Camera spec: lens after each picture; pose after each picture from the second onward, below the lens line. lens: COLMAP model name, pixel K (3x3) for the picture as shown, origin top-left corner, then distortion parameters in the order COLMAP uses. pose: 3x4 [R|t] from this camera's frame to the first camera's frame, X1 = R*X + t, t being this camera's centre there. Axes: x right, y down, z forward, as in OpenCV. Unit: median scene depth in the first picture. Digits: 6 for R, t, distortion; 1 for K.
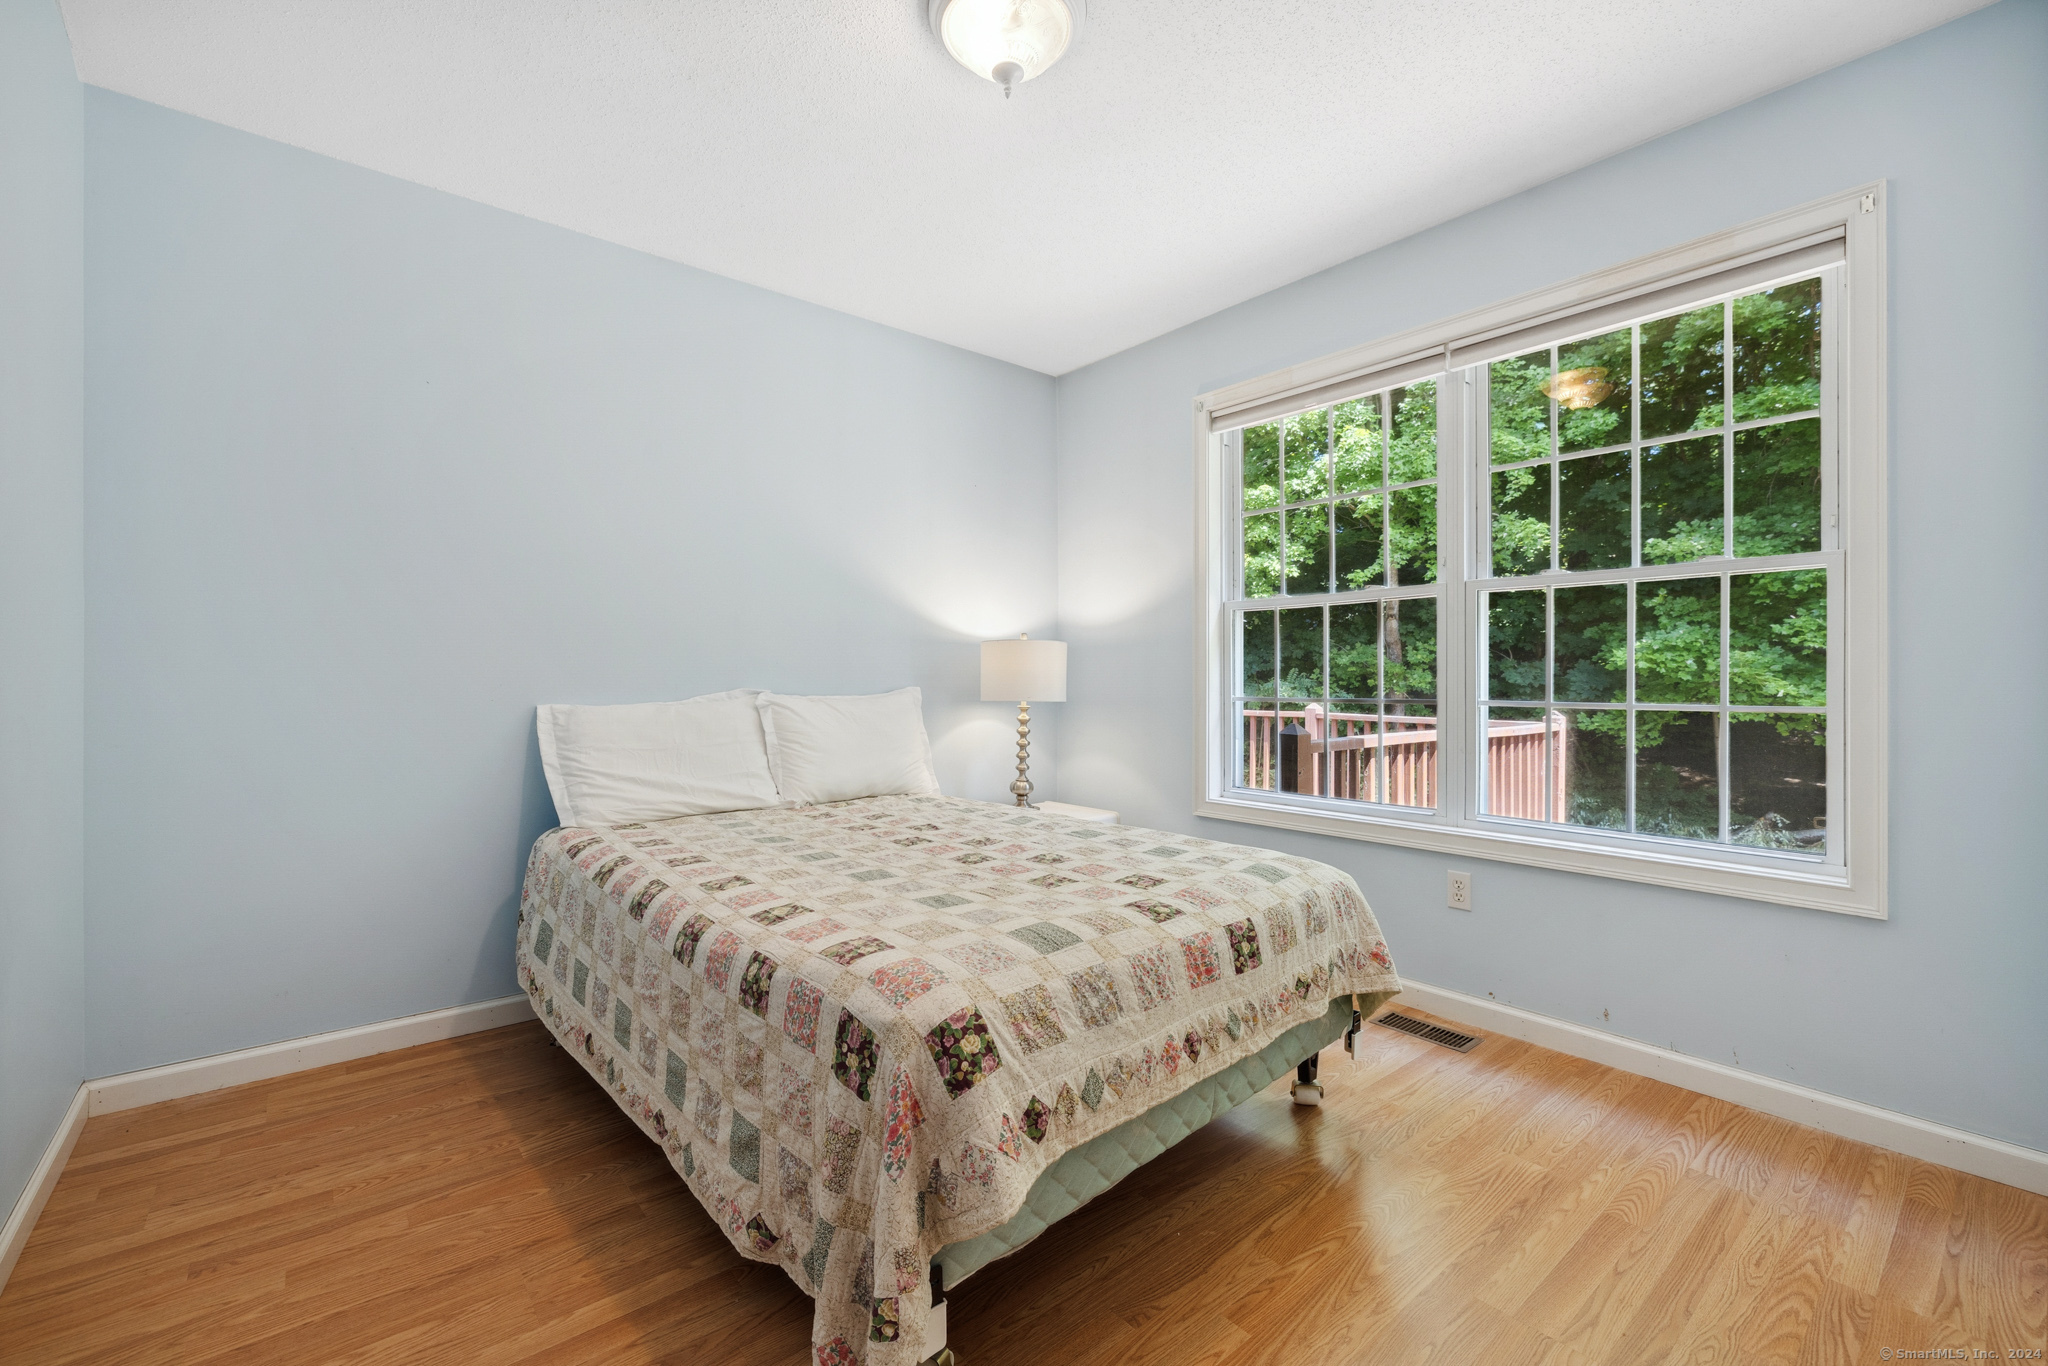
lens RADIAL K [[868.4, 0, 1017.3], [0, 868.4, 679.5], [0, 0, 1]] dist [0.000522, 0.000095]
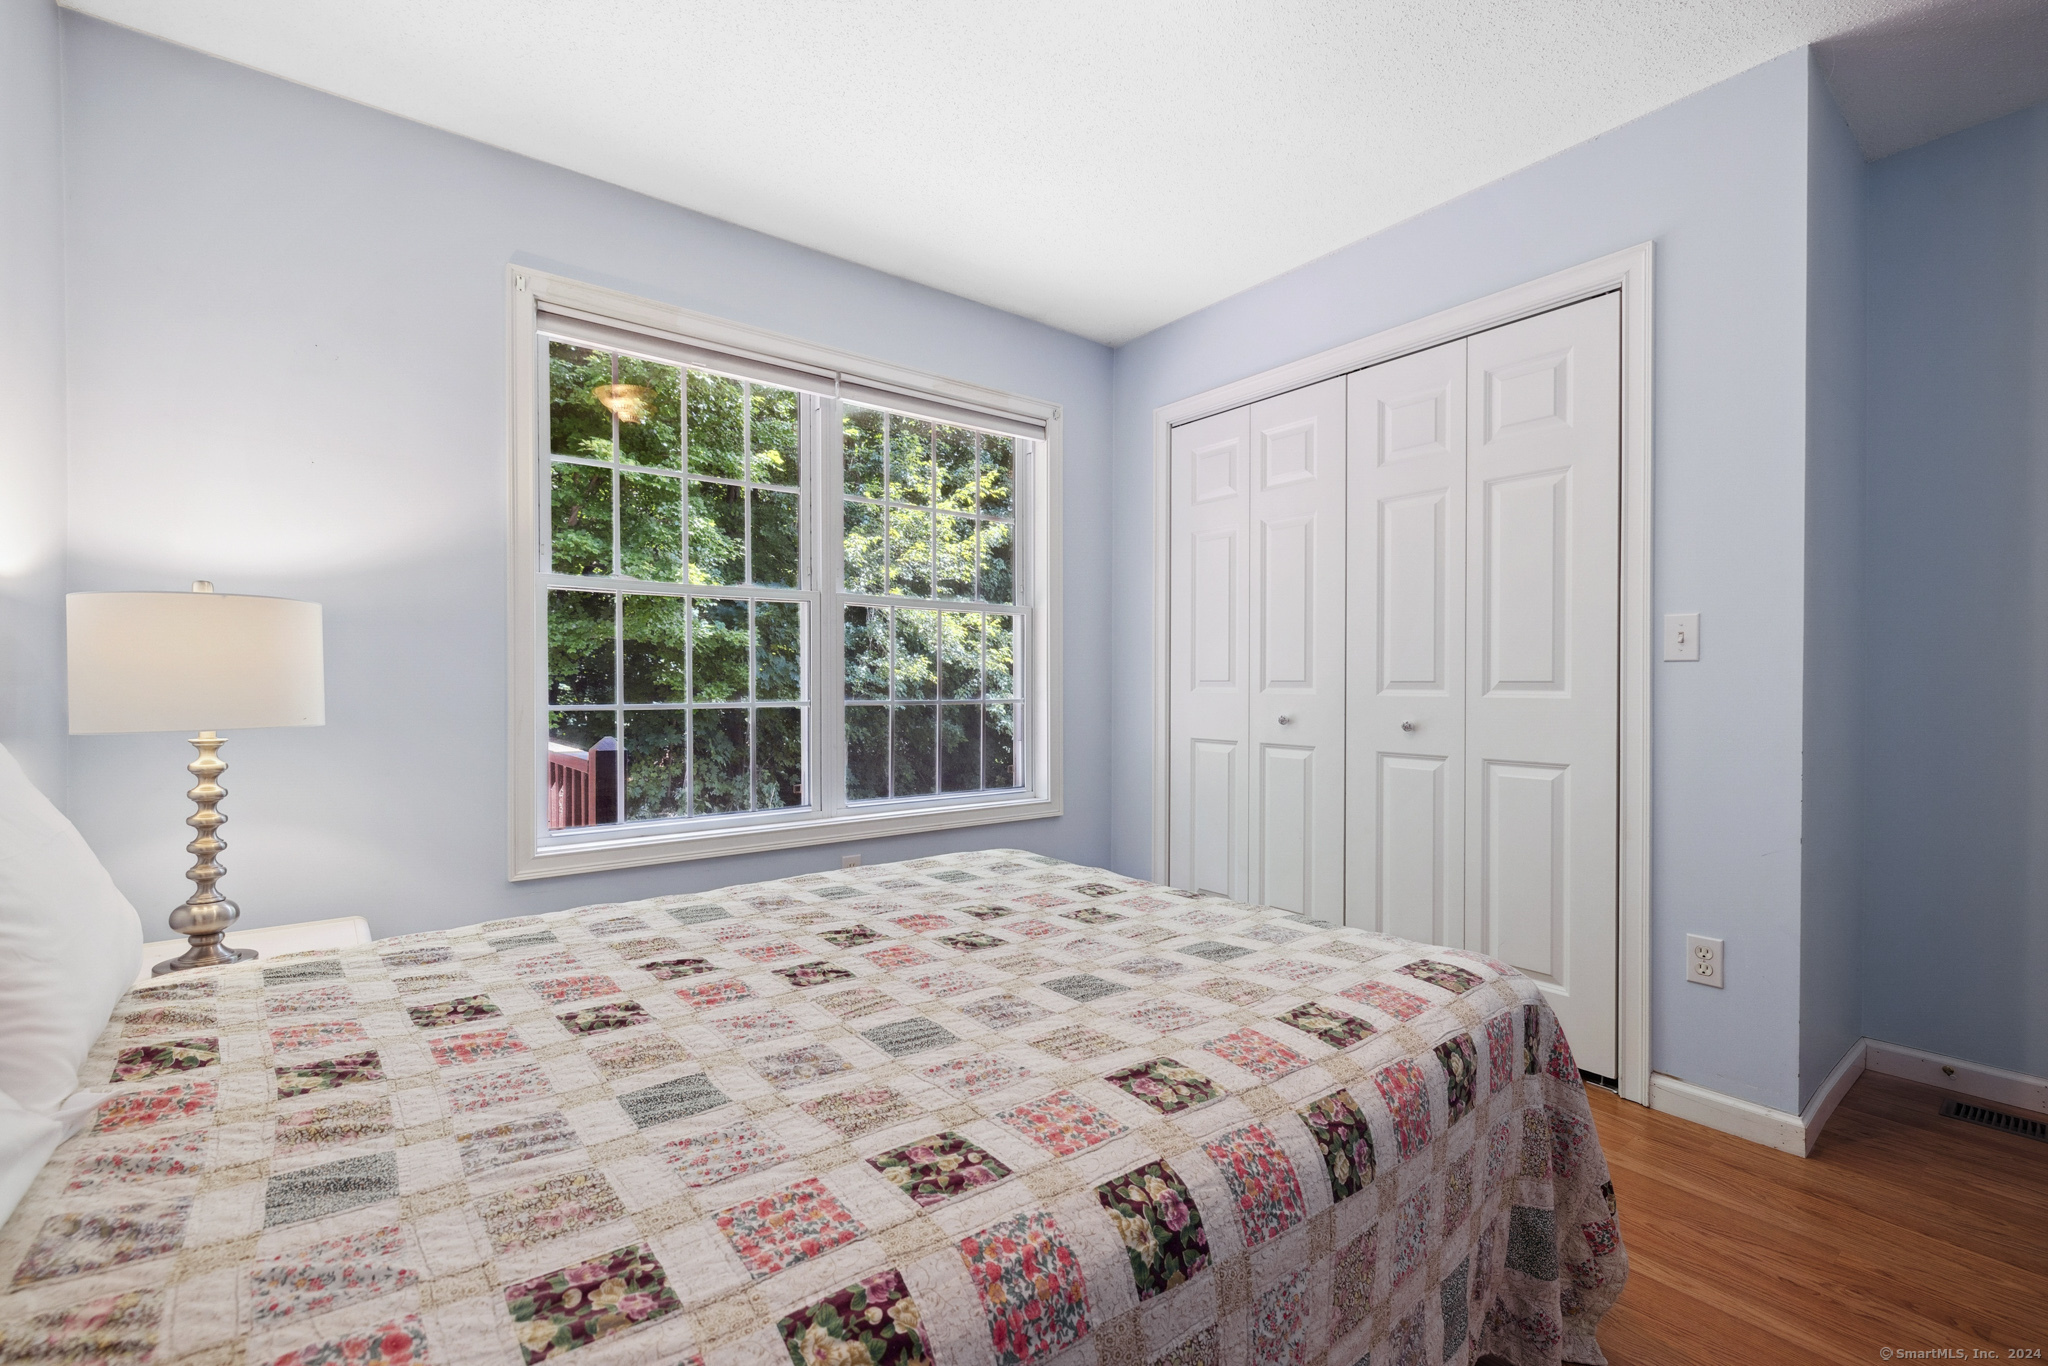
lens RADIAL K [[868.8, 0, 1003.3], [0, 868.8, 715.8], [0, 0, 1]] dist [-0.000806, -0.000346]
pose [[0.030472, -0.043519, 0.998588, -0.545116], [-0.000910, 0.999050, 0.043567, -0.006454], [-0.999535, -0.002236, 0.030404, 0.695619]]
